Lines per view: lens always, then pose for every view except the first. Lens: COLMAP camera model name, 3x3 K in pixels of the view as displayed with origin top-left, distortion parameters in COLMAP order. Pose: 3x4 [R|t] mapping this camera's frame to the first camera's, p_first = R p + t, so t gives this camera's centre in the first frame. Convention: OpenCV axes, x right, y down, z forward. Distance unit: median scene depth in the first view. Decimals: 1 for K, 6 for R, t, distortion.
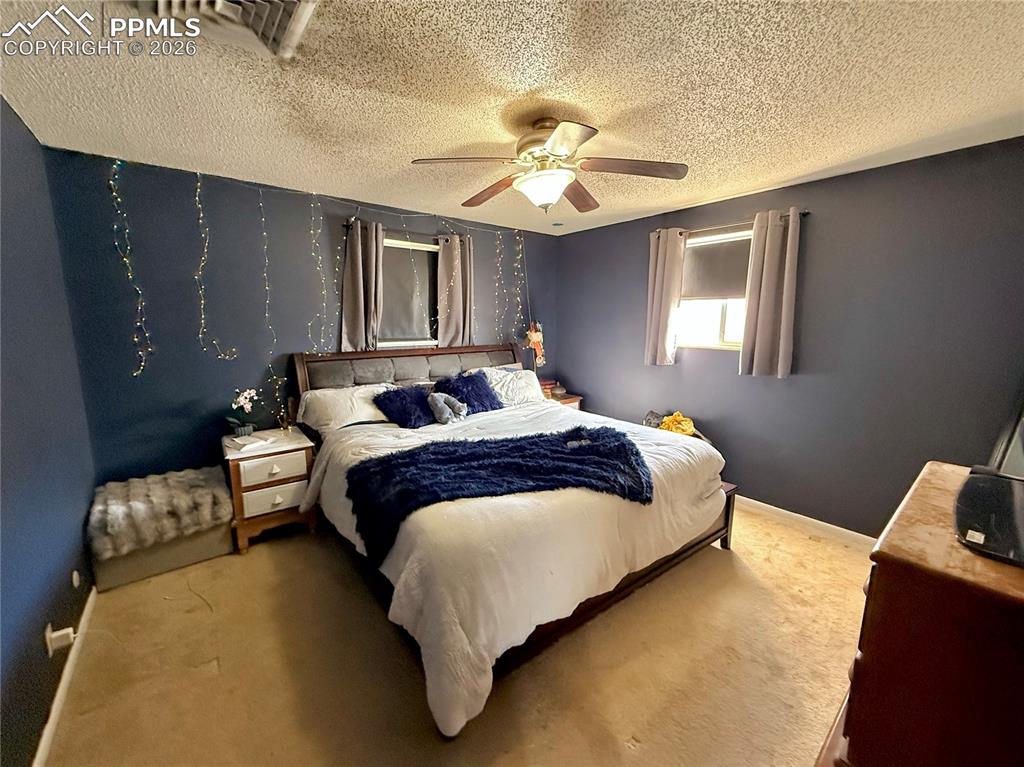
lens RADIAL K [[405.7, 0, 510.2], [0, 405.7, 381.8], [0, 0, 1]] dist [0.000383, 0.000195]
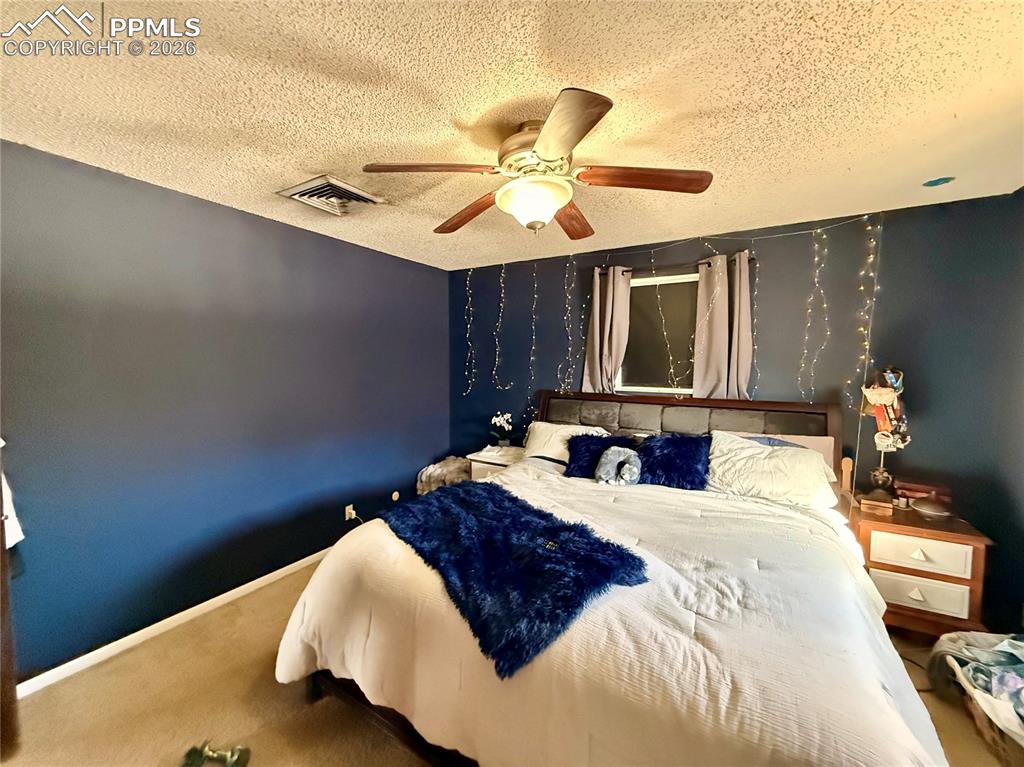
lens RADIAL K [[405.7, 0, 510.2], [0, 405.7, 381.8], [0, 0, 1]] dist [0.000383, 0.000195]
pose [[0.357160, 0.055272, -0.932406, 0.503248], [-0.145675, 0.989328, 0.002846, -0.074351], [0.922613, 0.134812, 0.361401, 0.423842]]
